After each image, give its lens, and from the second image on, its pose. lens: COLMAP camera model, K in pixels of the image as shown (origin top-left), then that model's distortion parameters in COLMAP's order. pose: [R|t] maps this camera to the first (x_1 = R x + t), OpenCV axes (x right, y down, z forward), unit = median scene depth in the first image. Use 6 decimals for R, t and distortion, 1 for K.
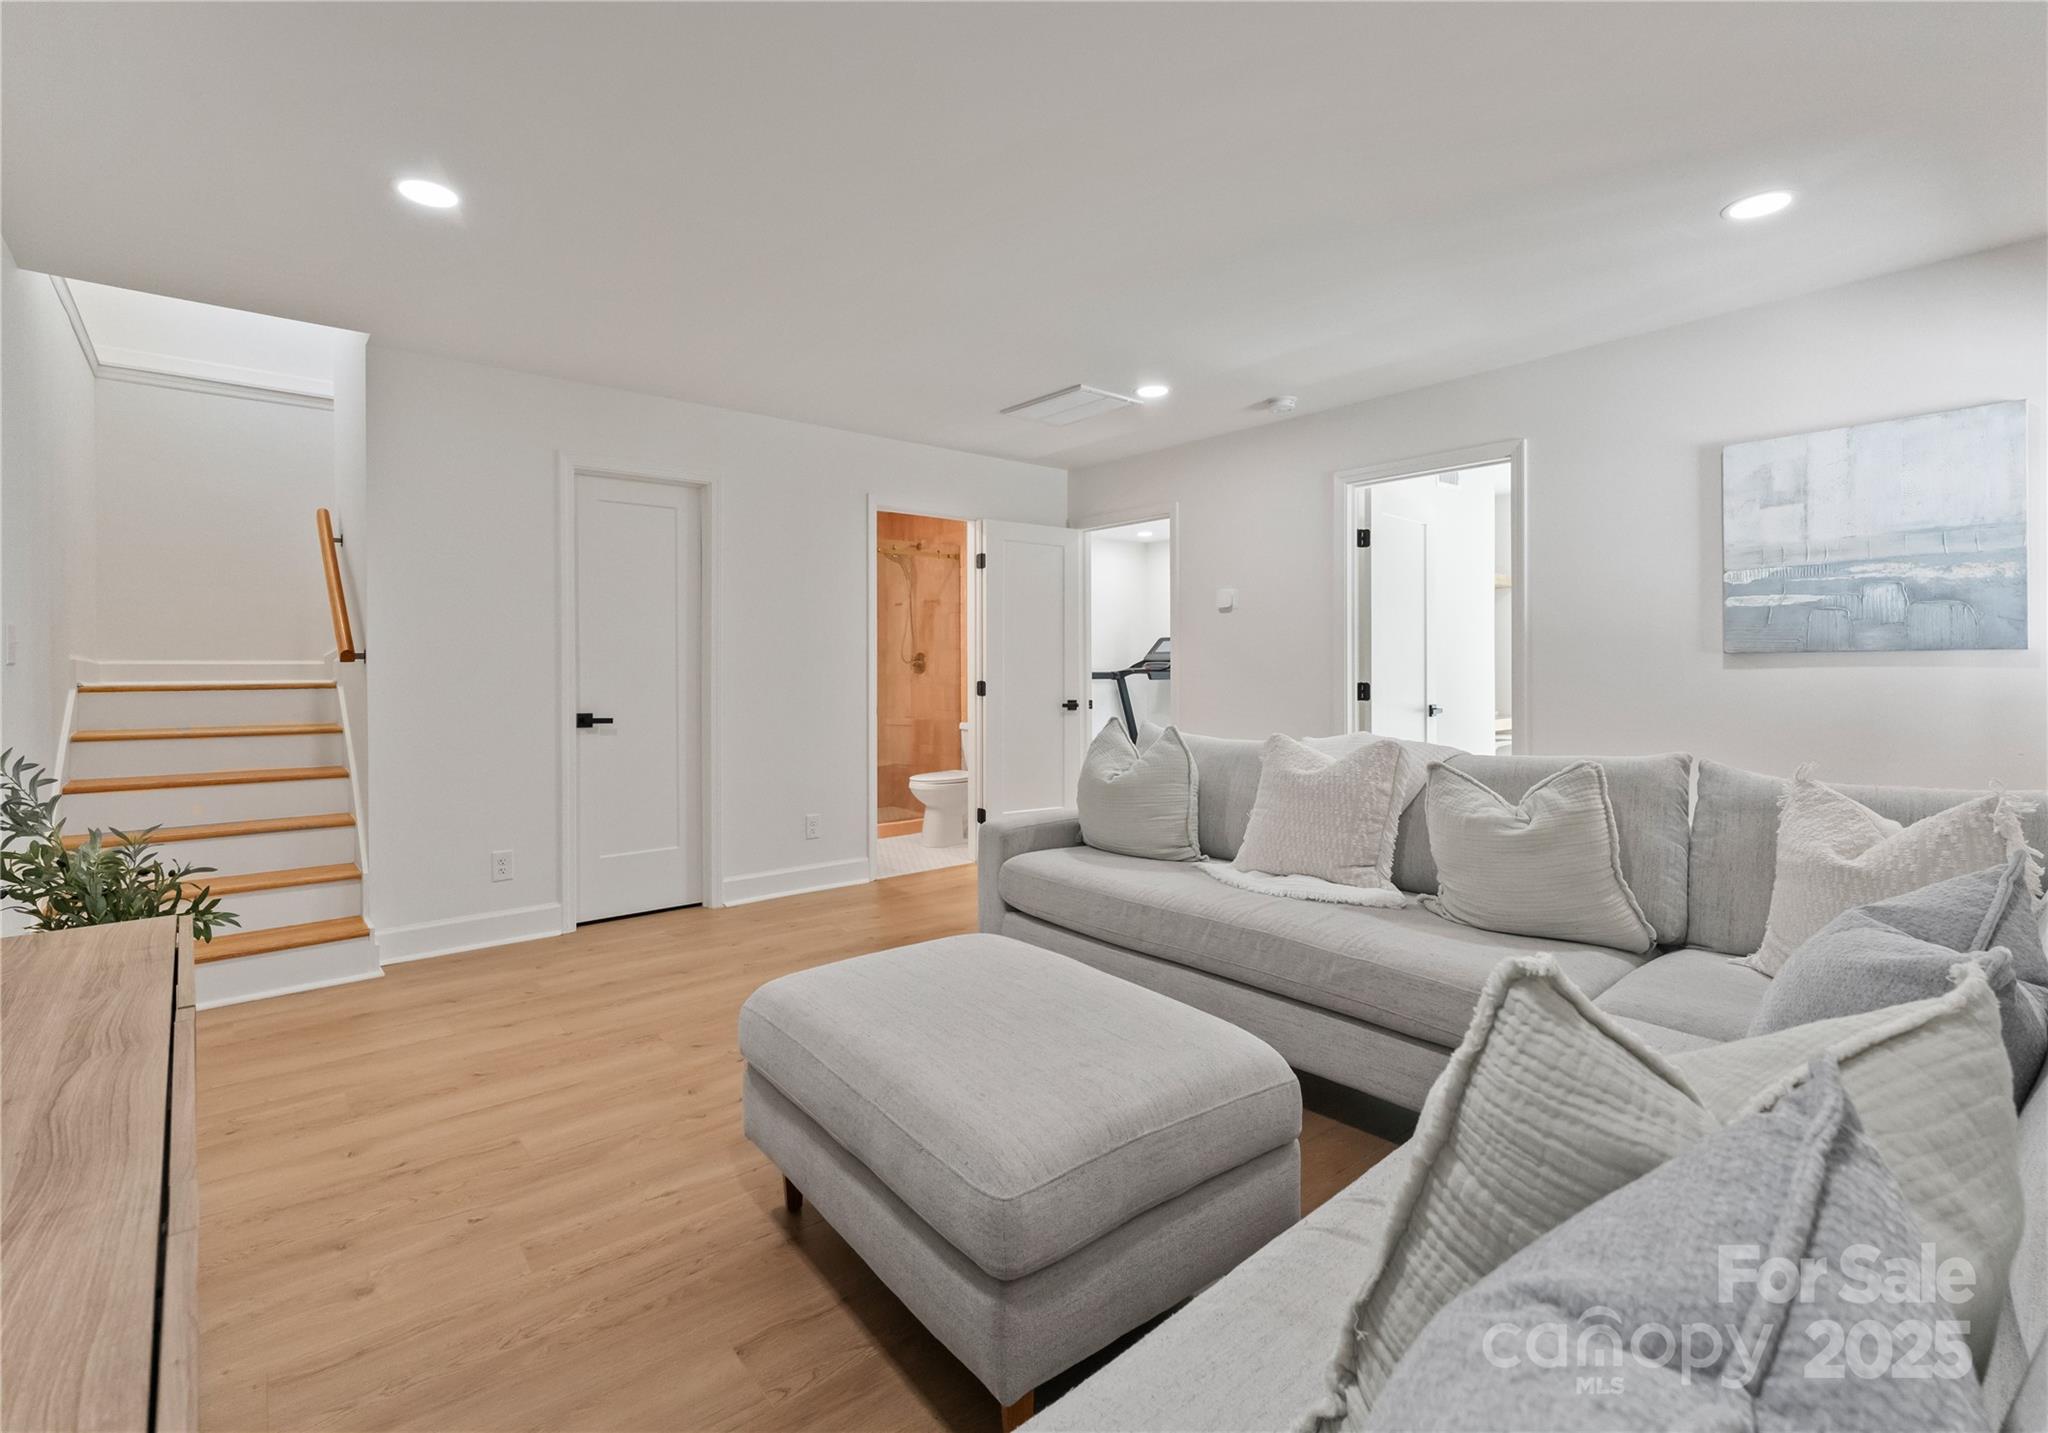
lens RADIAL K [[943.9, 0, 1017.0], [0, 943.9, 665.6], [0, 0, 1]] dist [-0.000820, -0.000330]
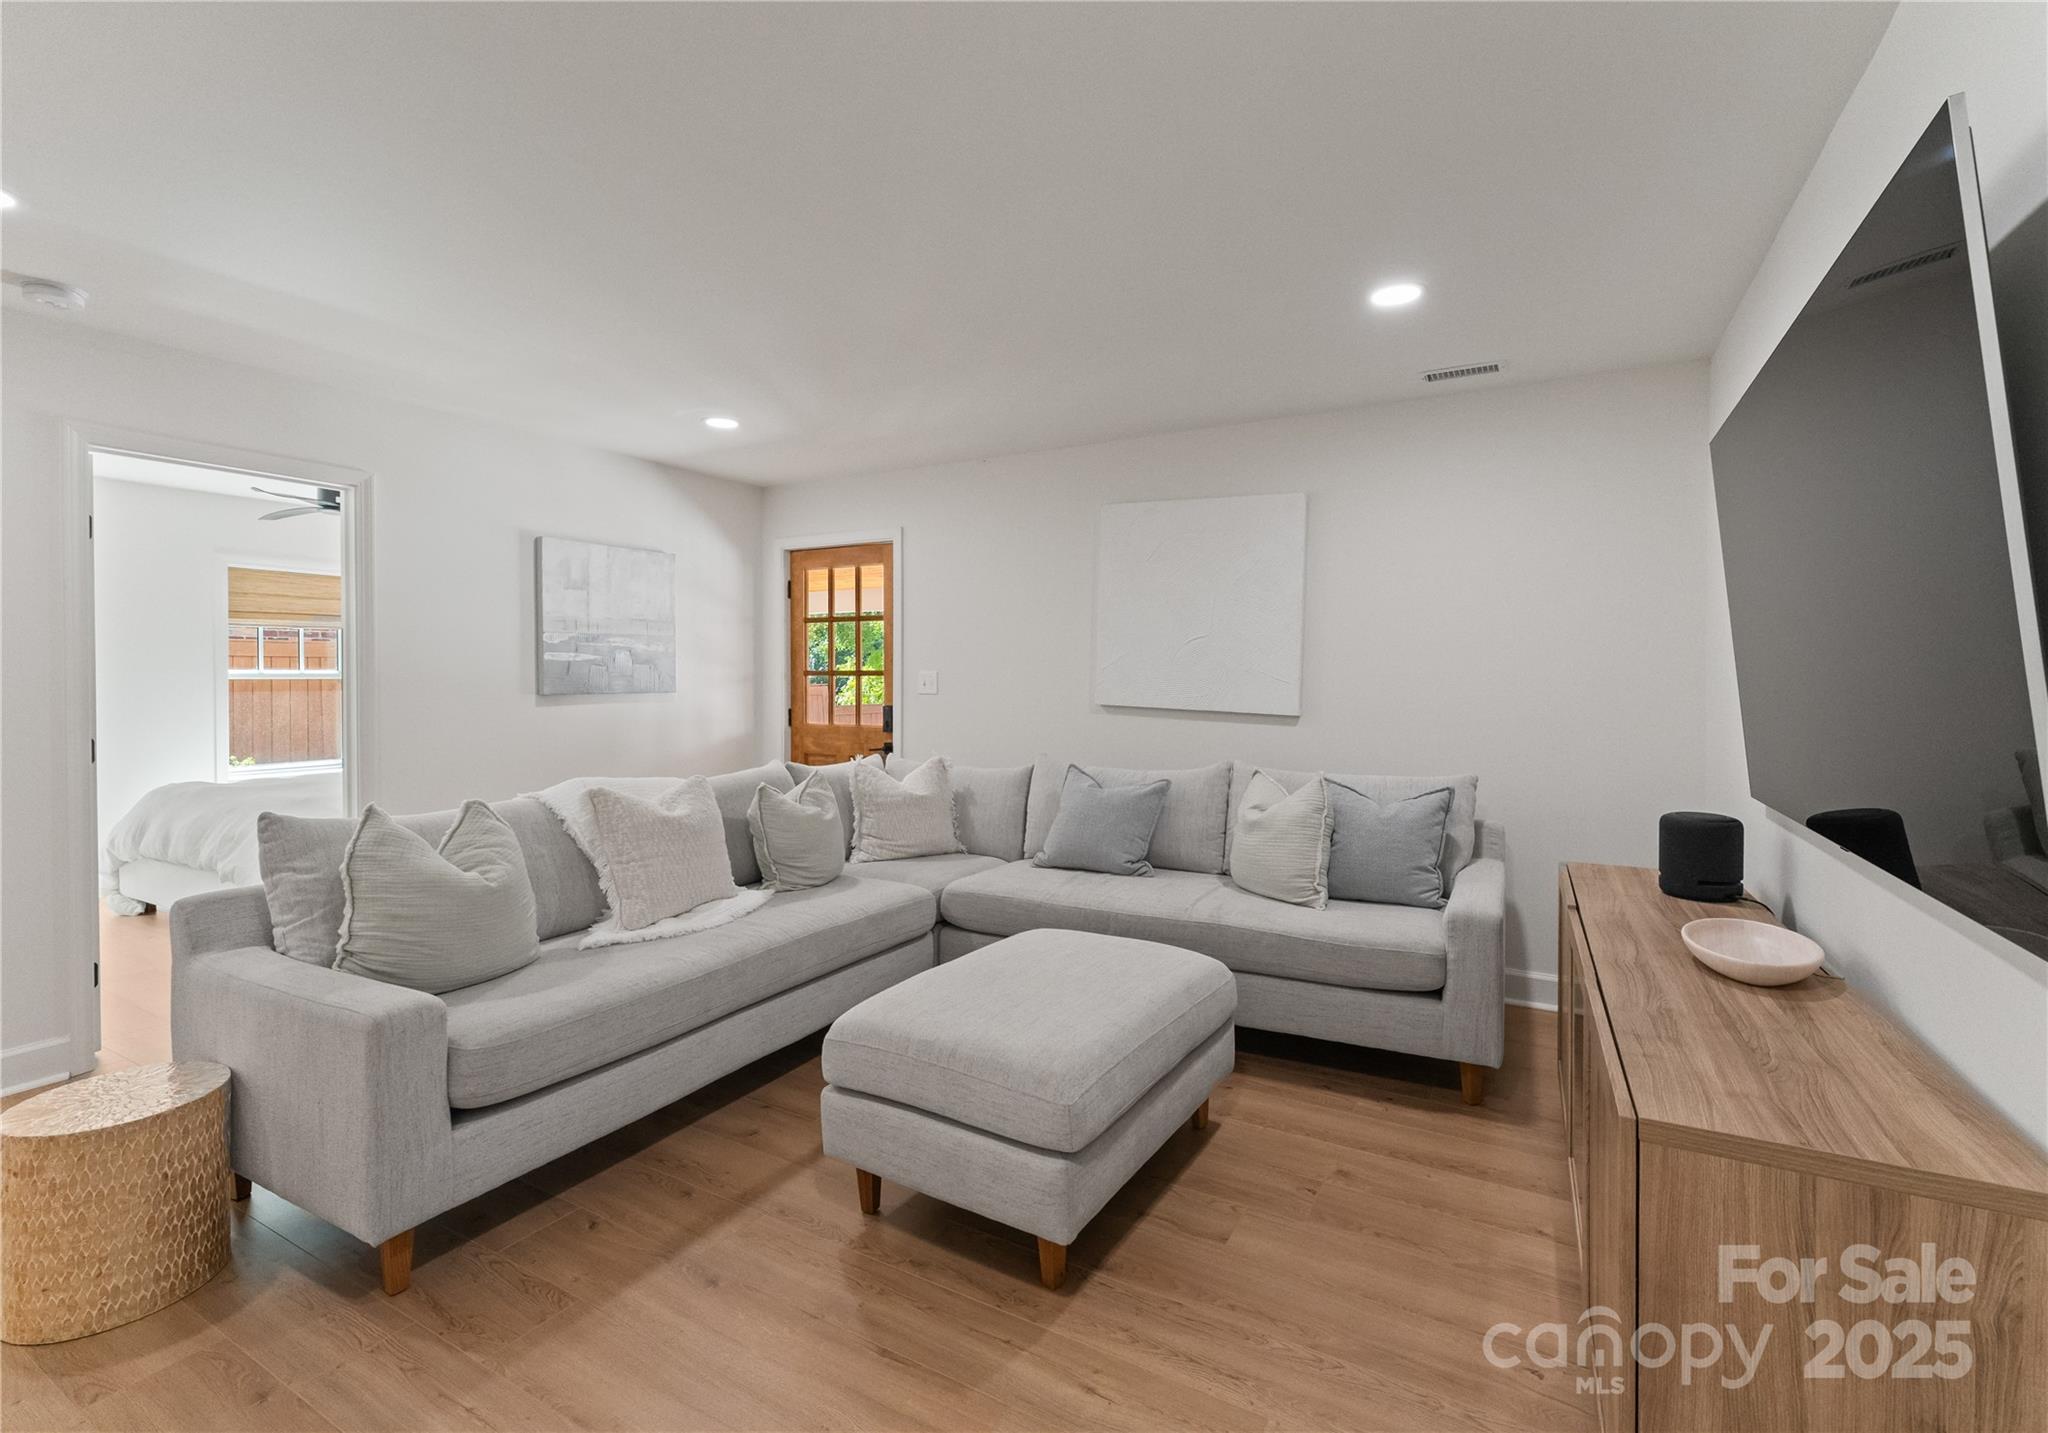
lens RADIAL K [[900.7, 0, 1014.7], [0, 900.7, 709.0], [0, 0, 1]] dist [-0.000817, -0.000480]
pose [[-0.339758, -0.030742, 0.940010, -0.717624], [-0.004166, 0.999505, 0.031181, -0.039005], [-0.940503, 0.006678, -0.339718, 0.890304]]
